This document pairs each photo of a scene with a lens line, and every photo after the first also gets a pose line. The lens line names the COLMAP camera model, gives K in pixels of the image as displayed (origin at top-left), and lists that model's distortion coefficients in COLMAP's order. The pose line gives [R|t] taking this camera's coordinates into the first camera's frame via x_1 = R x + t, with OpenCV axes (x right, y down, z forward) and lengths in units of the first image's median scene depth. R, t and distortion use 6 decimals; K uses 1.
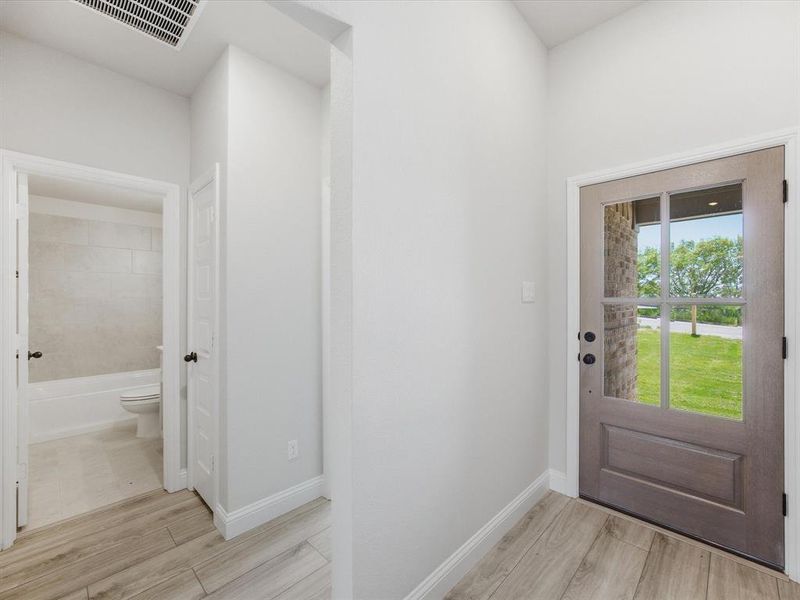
lens RADIAL K [[347.6, 0, 399.7], [0, 347.6, 300.7], [0, 0, 1]] dist [-0.020899, 0.008006]
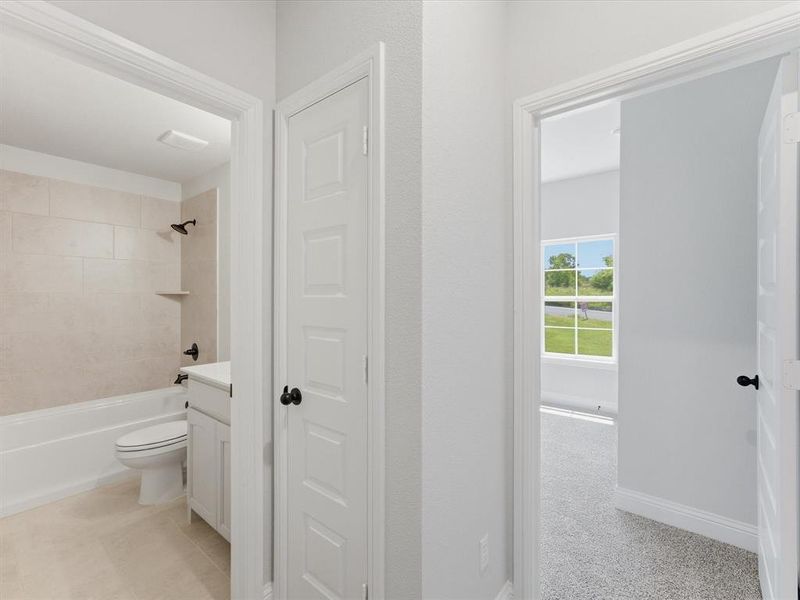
lens RADIAL K [[347.6, 0, 403.9], [0, 347.6, 297.6], [0, 0, 1]] dist [-0.020899, 0.008006]
pose [[0.992896, 0.005999, 0.118838, -0.348595], [-0.005554, 0.999976, -0.004076, 0.000541], [-0.118859, 0.003387, 0.992905, 0.288776]]
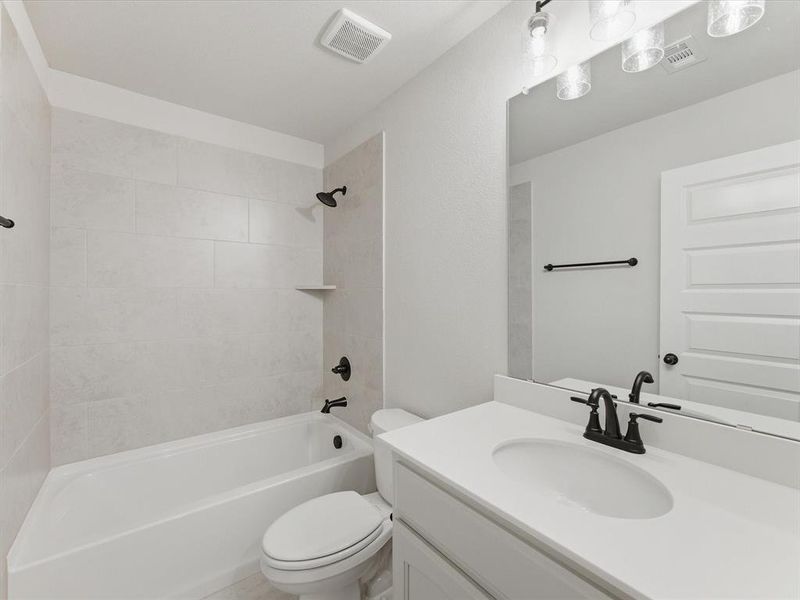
lens RADIAL K [[347.6, 0, 402.4], [0, 347.6, 294.8], [0, 0, 1]] dist [-0.020899, 0.008006]
pose [[0.990132, 0.010889, -0.139717, -0.610009], [-0.009920, 0.999922, 0.007630, -0.005814], [0.139789, -0.006169, 0.990162, 0.650313]]
